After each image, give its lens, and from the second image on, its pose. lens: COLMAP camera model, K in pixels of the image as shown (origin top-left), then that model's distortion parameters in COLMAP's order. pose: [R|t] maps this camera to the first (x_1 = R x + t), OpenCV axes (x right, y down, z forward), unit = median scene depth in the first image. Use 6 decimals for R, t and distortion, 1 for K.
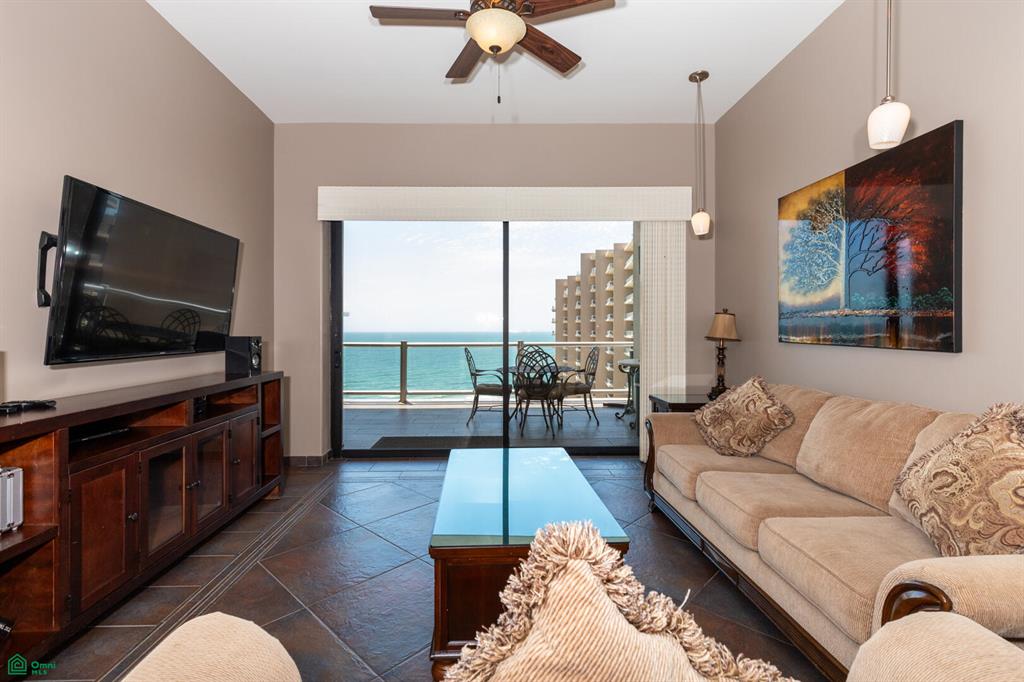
lens RADIAL K [[471.1, 0, 499.4], [0, 471.1, 329.3], [0, 0, 1]] dist [0.014596, 0.000262]
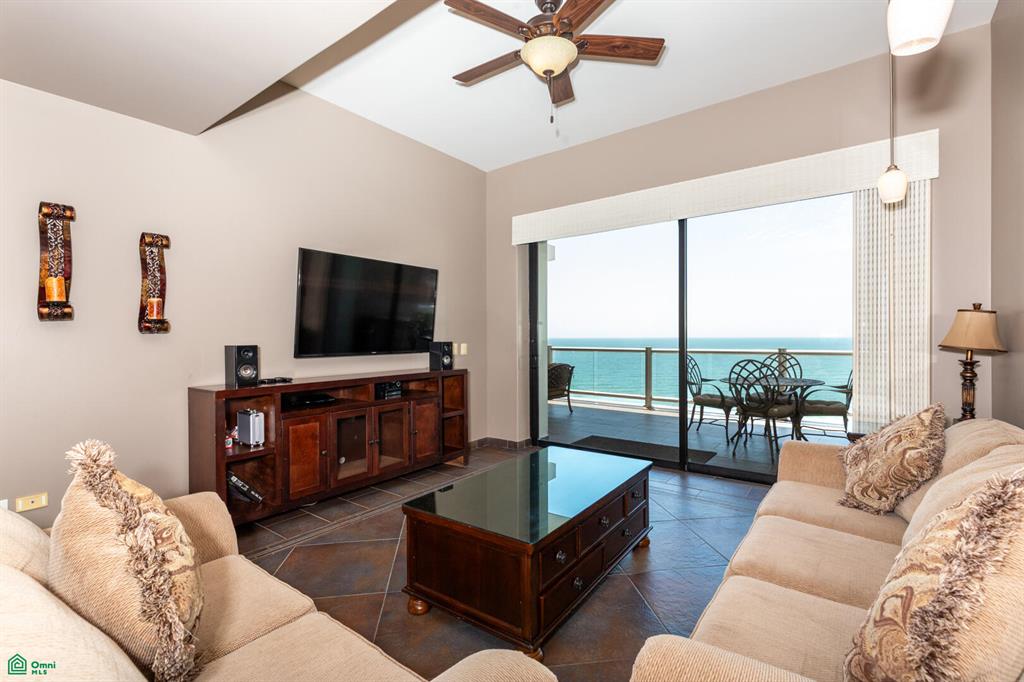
lens RADIAL K [[464.7, 0, 515.6], [0, 464.7, 338.3], [0, 0, 1]] dist [0.018090, 0.000030]
pose [[0.790077, 0.000679, -0.613007, 0.501607], [0.003972, 0.999973, 0.006227, -0.001689], [0.612994, -0.007354, 0.790053, 0.104088]]
